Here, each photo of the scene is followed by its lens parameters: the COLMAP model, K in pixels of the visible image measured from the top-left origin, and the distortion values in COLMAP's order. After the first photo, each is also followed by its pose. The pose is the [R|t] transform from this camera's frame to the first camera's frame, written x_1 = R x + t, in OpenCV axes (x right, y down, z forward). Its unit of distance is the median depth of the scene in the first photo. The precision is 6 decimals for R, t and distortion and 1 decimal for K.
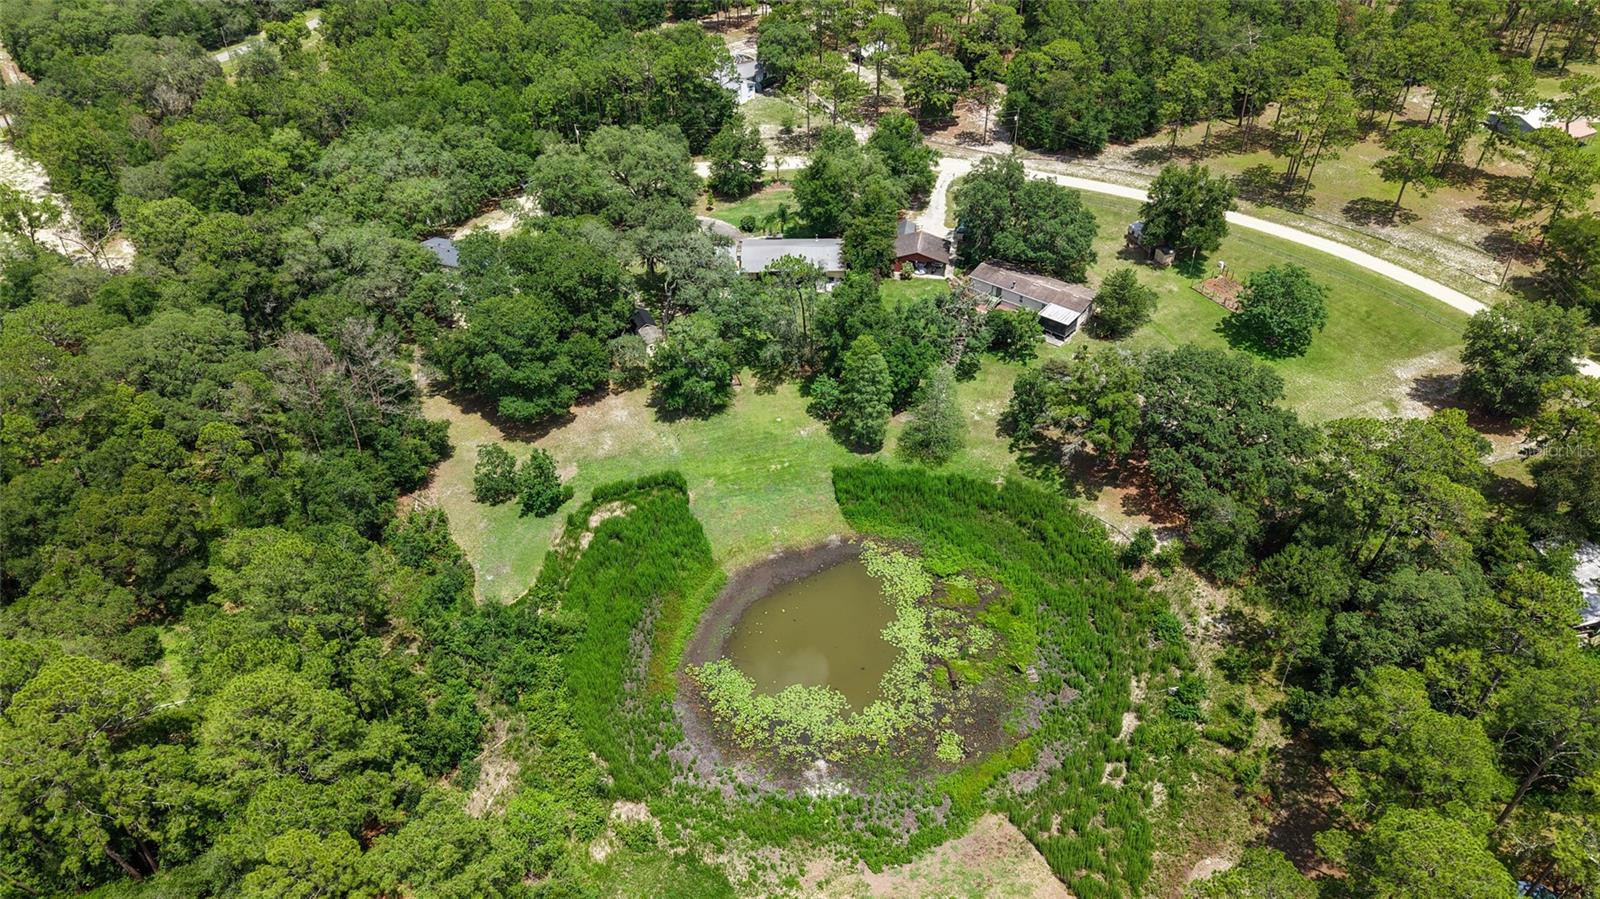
lens RADIAL K [[1097.4, 0, 804.7], [0, 1097.4, 455.1], [0, 0, 1]] dist [0.010846, -0.018394]
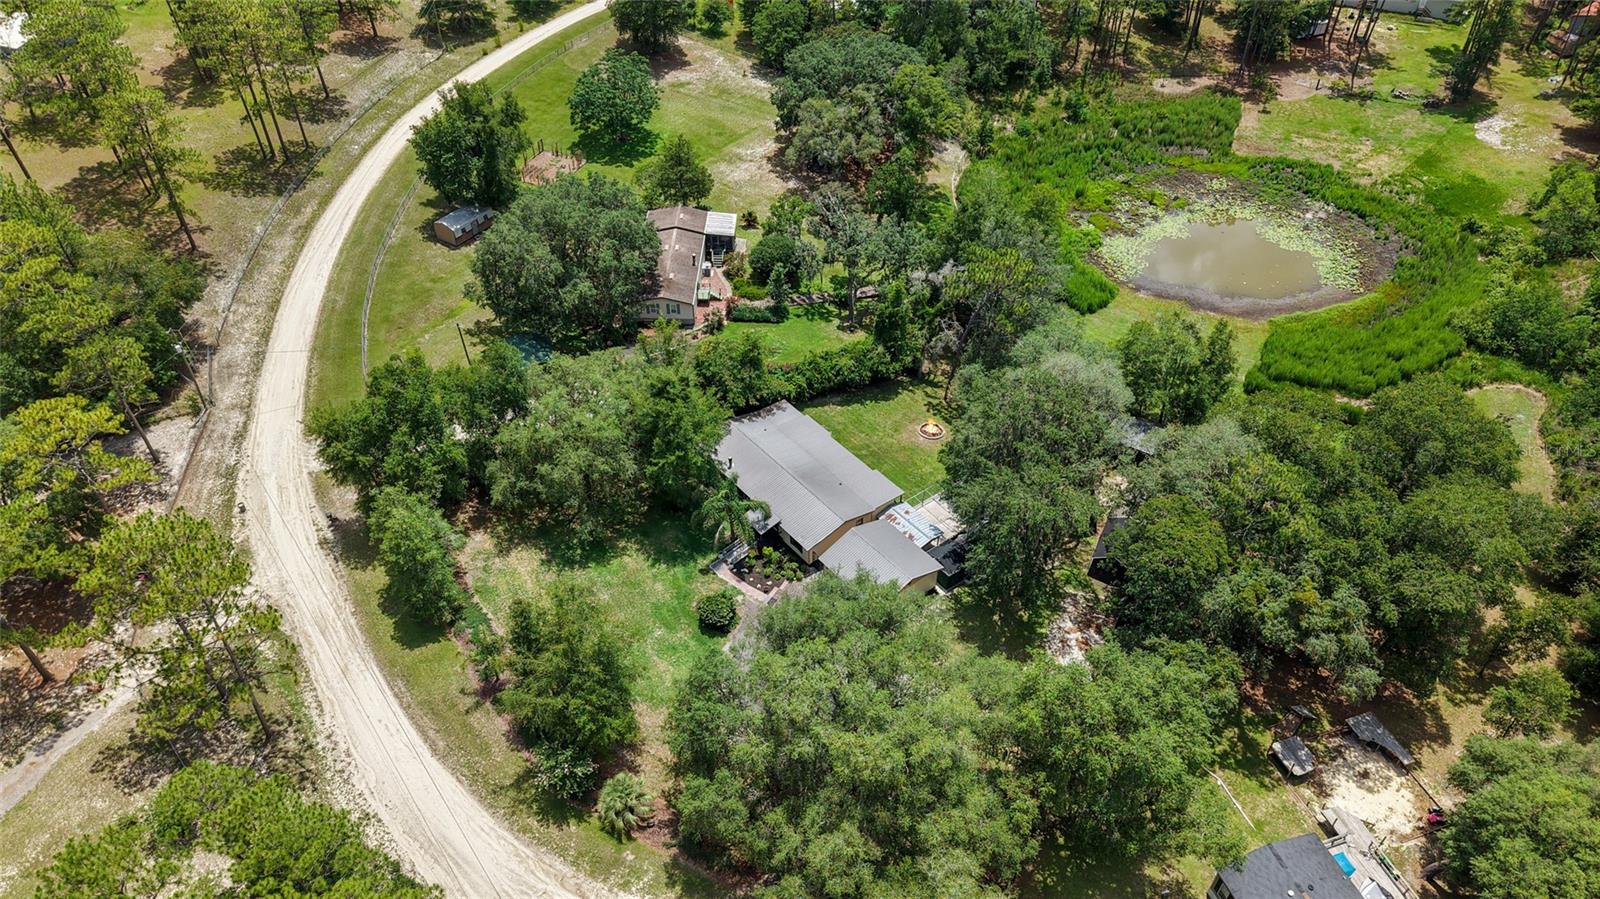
lens RADIAL K [[1071.0, 0, 798.3], [0, 1071.0, 441.8], [0, 0, 1]] dist [0.005092, -0.007746]
pose [[-0.624619, -0.503643, 0.596820, -0.364585], [0.489094, 0.343498, 0.801746, -0.694500], [-0.608801, 0.792687, 0.031773, 1.097090]]
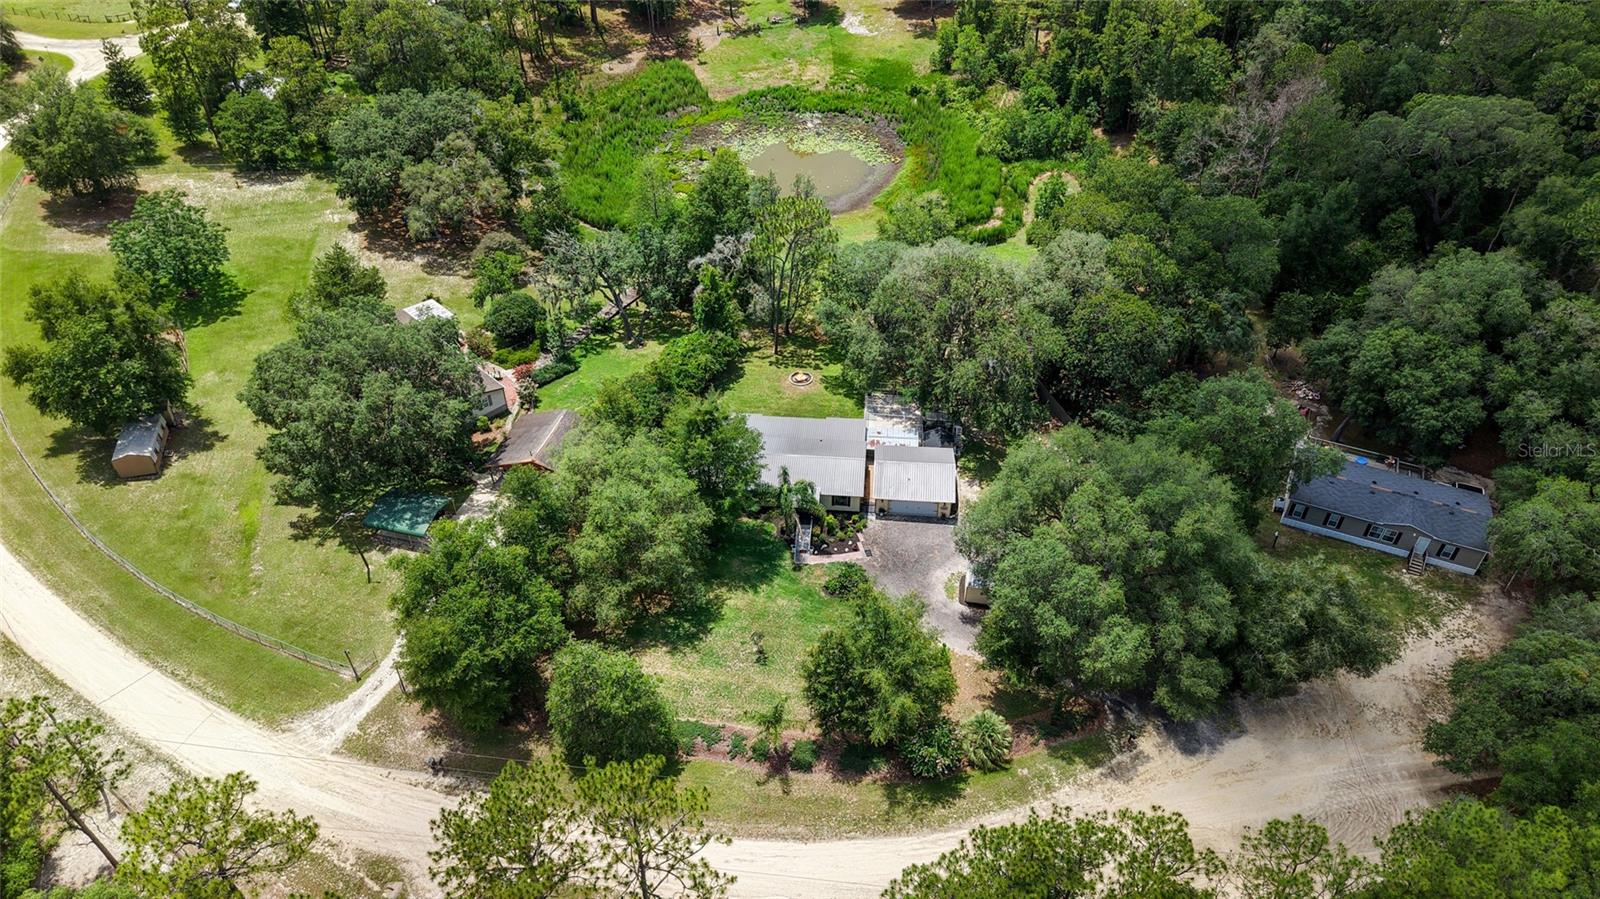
lens RADIAL K [[1050.4, 0, 797.4], [0, 1050.4, 457.7], [0, 0, 1]] dist [0.000233, -0.001460]
pose [[-0.996378, -0.044460, 0.072479, -0.069569], [0.062701, 0.191570, 0.979474, -0.804792], [-0.057432, 0.980471, -0.188089, 1.247001]]
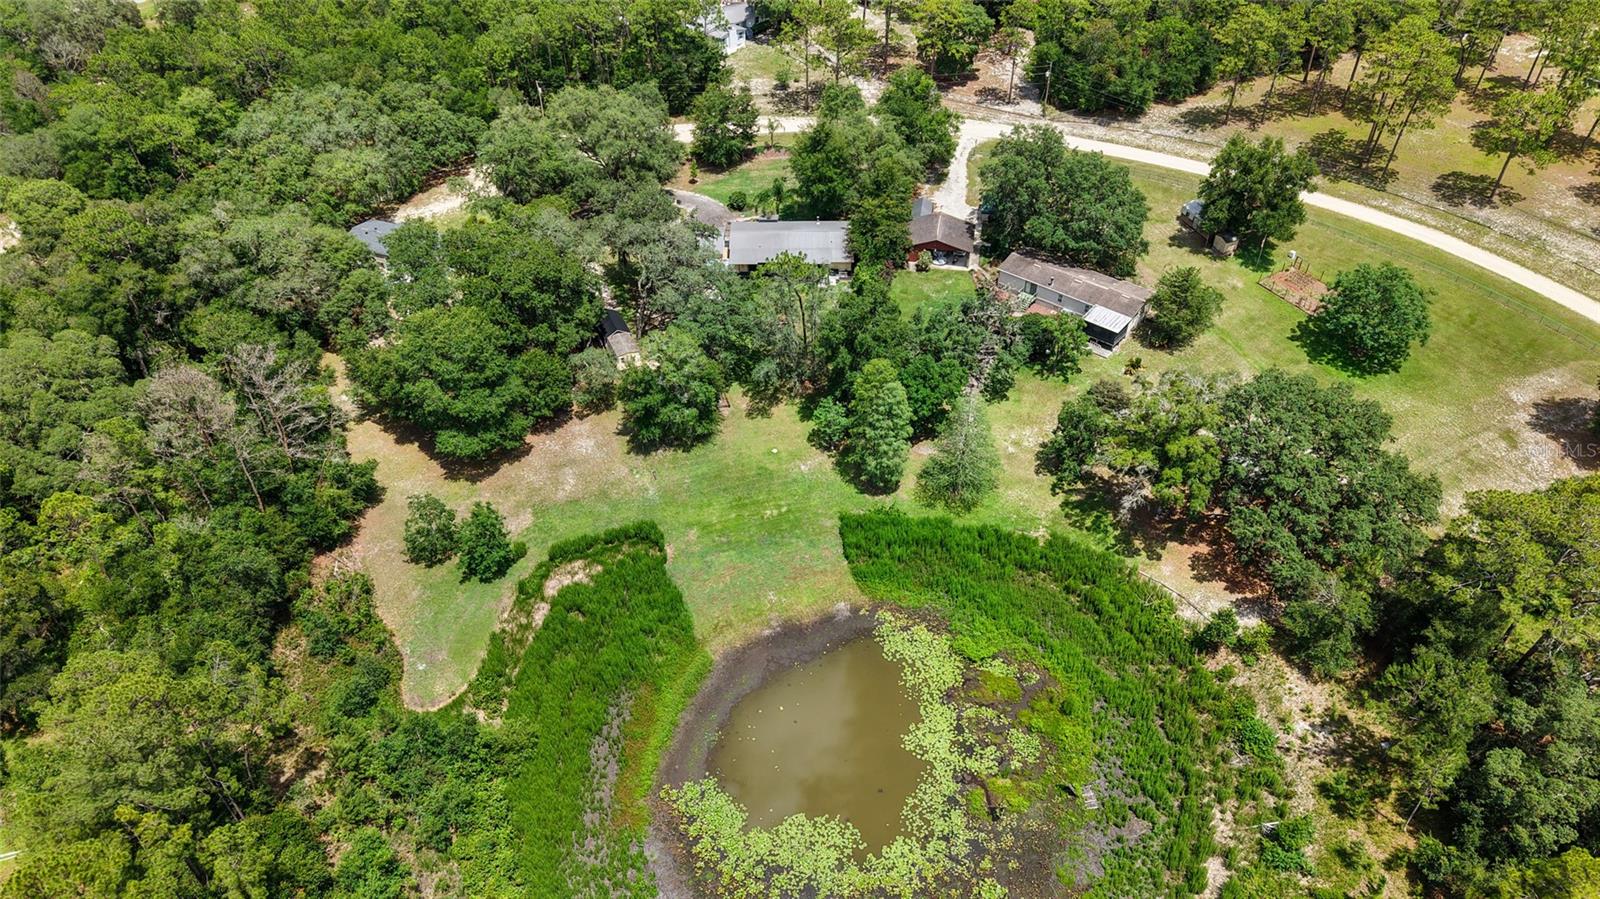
lens RADIAL K [[1097.4, 0, 804.1], [0, 1097.4, 449.1], [0, 0, 1]] dist [0.010846, -0.018394]
pose [[0.999985, -0.001664, 0.005134, -0.005159], [0.001376, 0.998450, 0.055641, -0.077823], [-0.005218, -0.055633, 0.998438, 0.157535]]
